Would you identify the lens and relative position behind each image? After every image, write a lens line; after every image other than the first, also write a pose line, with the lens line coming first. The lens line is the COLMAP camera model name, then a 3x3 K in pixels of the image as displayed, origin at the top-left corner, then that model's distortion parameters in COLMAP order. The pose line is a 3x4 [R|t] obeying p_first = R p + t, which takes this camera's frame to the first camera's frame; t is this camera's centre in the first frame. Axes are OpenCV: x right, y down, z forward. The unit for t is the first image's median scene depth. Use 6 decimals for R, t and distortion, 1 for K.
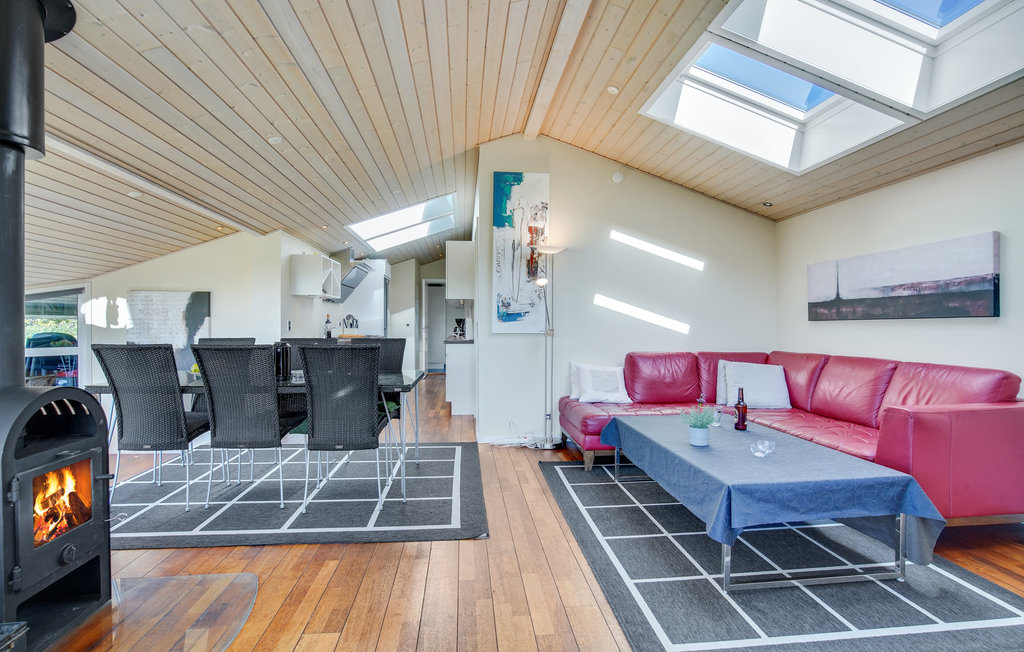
lens RADIAL K [[506.8, 0, 512.0], [0, 506.8, 326.0], [0, 0, 1]] dist [-0.001866, -0.000094]
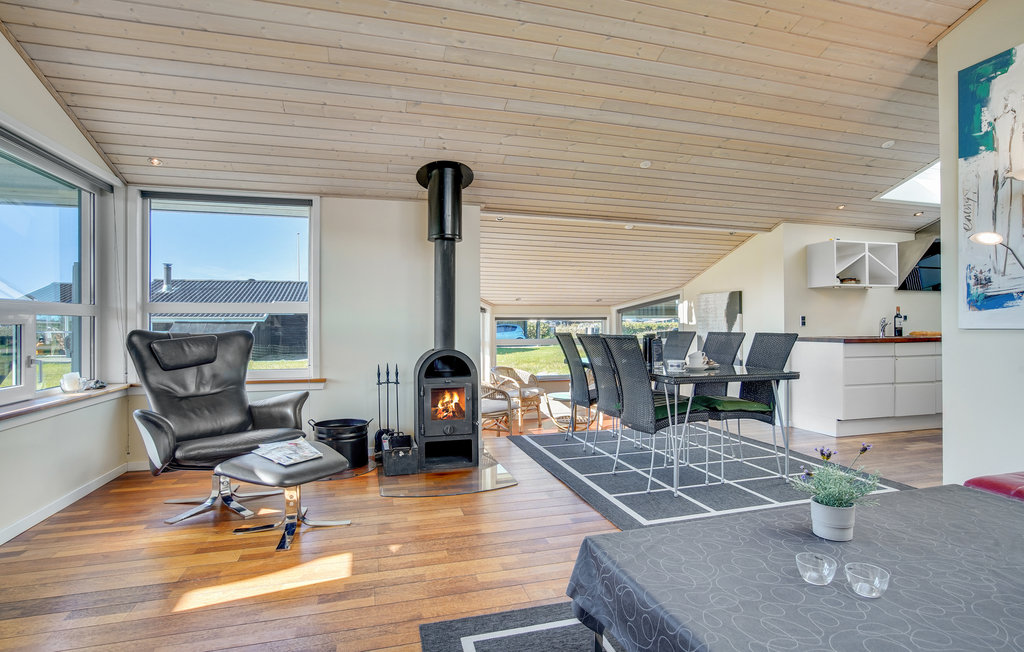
lens RADIAL K [[528.5, 0, 512.0], [0, 528.5, 326.0], [0, 0, 1]] dist [-0.000969, 0.000404]
pose [[0.190239, -0.002297, -0.981735, 0.499740], [0.003778, 0.999992, -0.001608, 0.009834], [0.981731, -0.003403, 0.190246, 0.329304]]
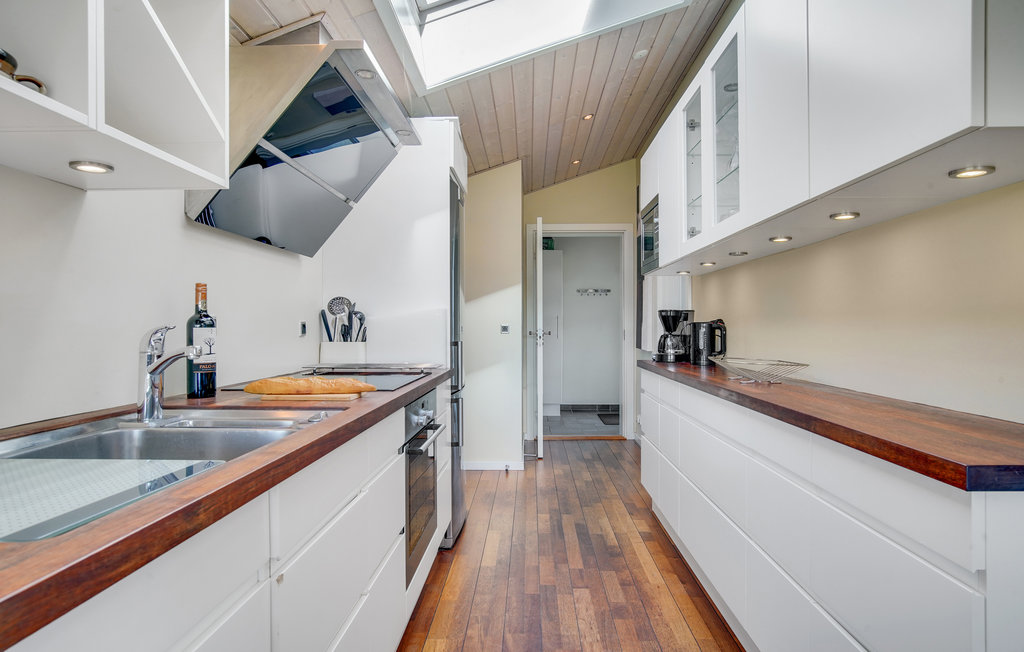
lens RADIAL K [[596.7, 0, 512.0], [0, 596.7, 326.0], [0, 0, 1]] dist [0.000381, 0.000089]
pose [[0.991497, -0.007706, -0.129904, -0.287161], [0.007237, 0.999966, -0.004077, -0.004820], [0.129931, 0.003102, 0.991518, 1.096451]]
